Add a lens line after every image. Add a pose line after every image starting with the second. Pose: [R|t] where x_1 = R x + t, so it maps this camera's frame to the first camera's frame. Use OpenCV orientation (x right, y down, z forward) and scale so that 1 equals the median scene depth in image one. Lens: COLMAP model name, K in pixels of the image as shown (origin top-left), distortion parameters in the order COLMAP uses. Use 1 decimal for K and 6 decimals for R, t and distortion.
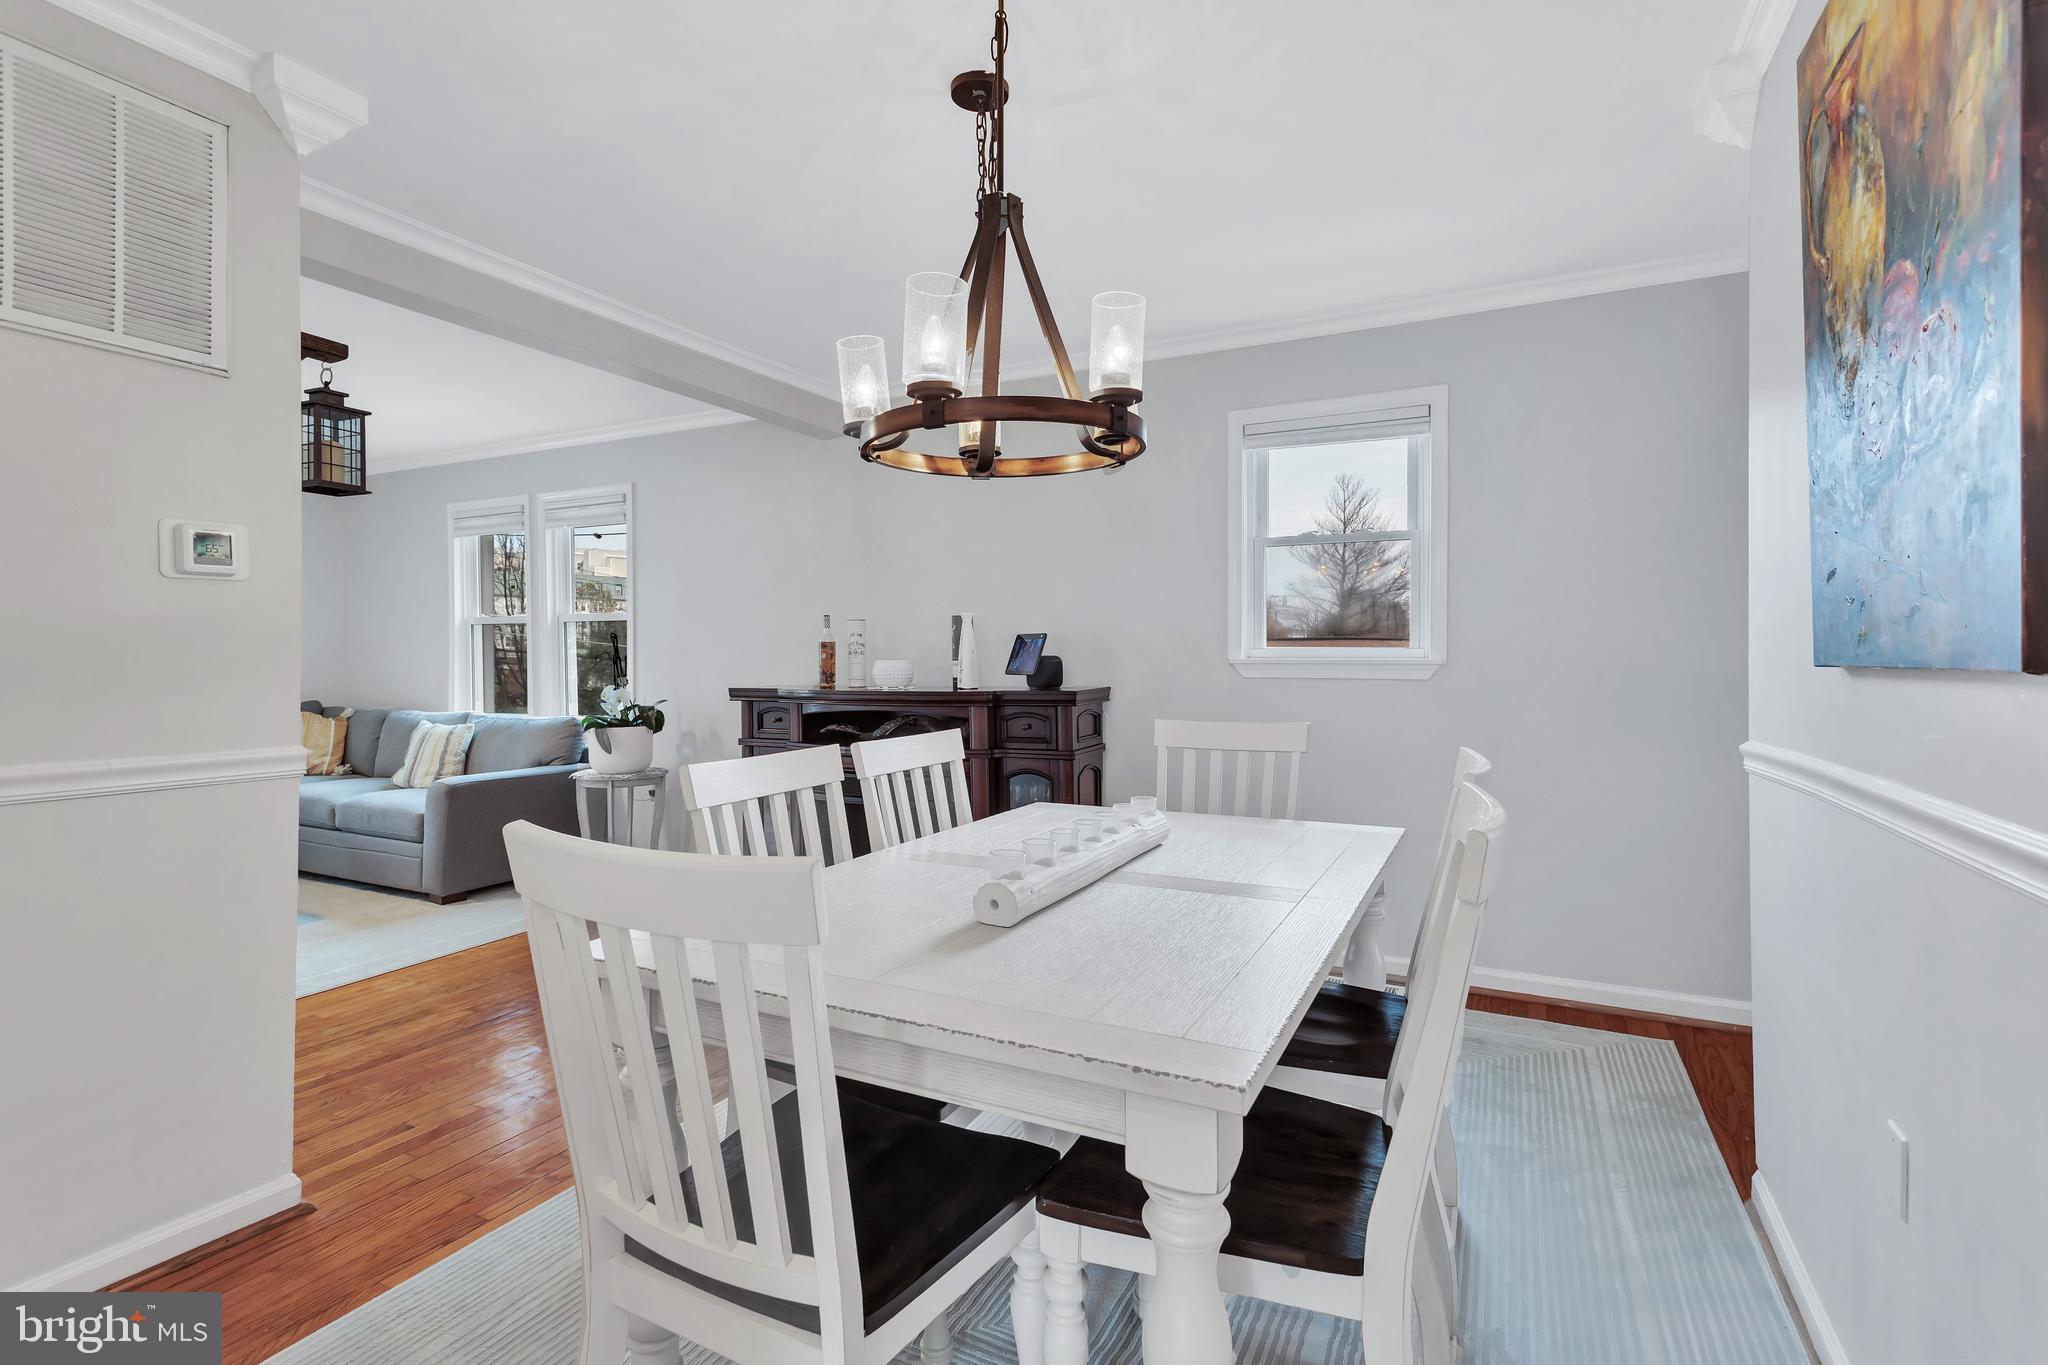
lens RADIAL K [[969.4, 0, 1025.6], [0, 969.4, 663.7], [0, 0, 1]] dist [0.001515, 0.002438]
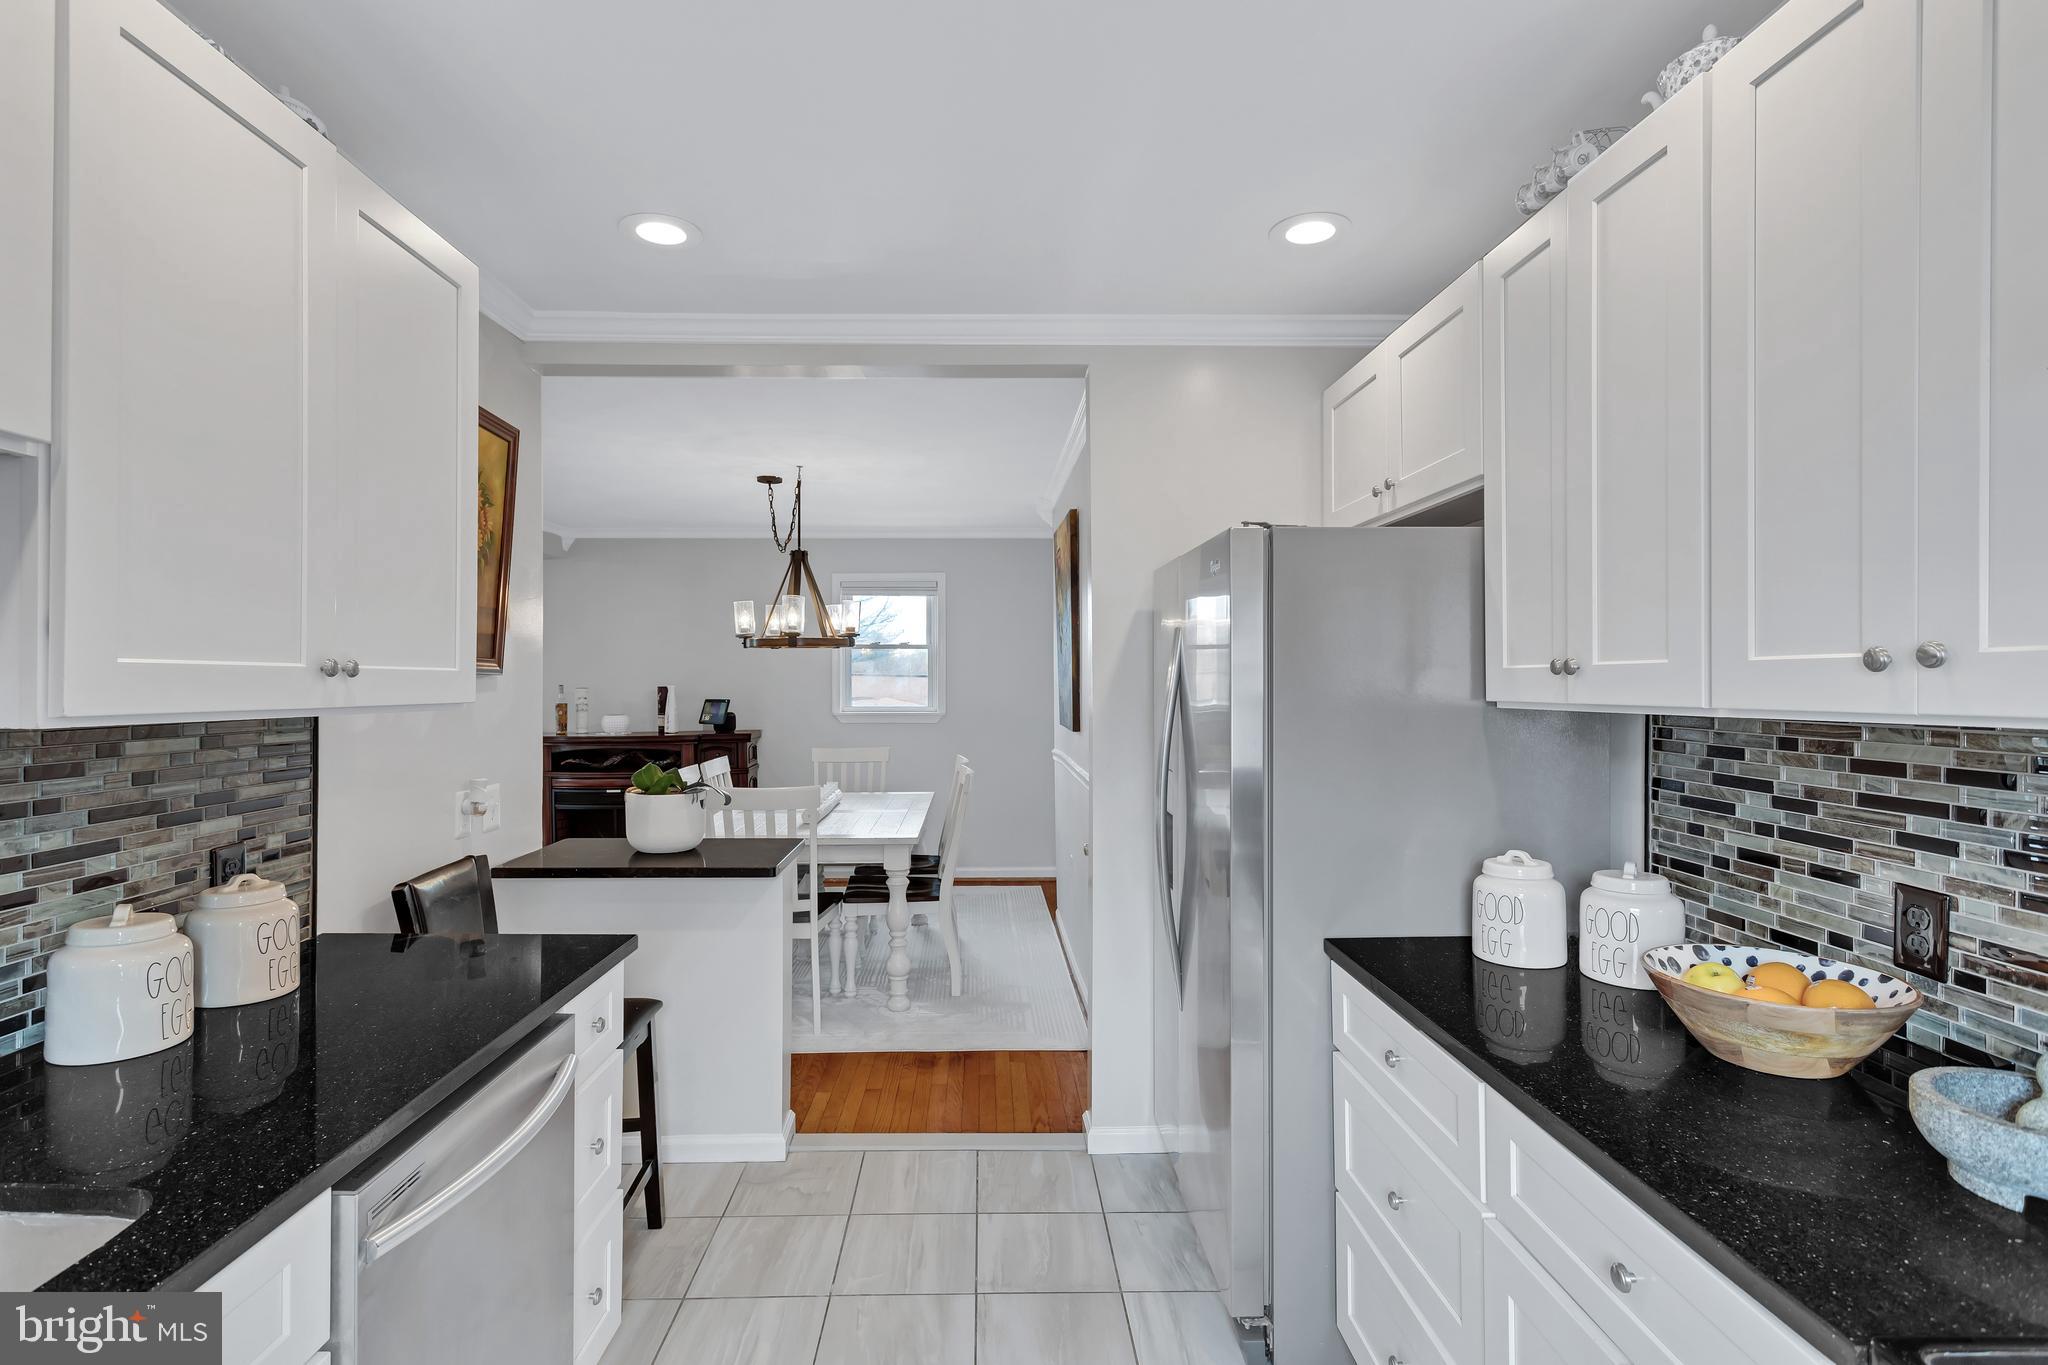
lens RADIAL K [[969.4, 0, 1015.4], [0, 969.4, 677.5], [0, 0, 1]] dist [0.001515, 0.002438]
pose [[0.874261, 0.000697, 0.485456, -0.348304], [0.004455, 0.999945, -0.009458, -0.049299], [-0.485436, 0.010432, 0.874210, -0.692552]]
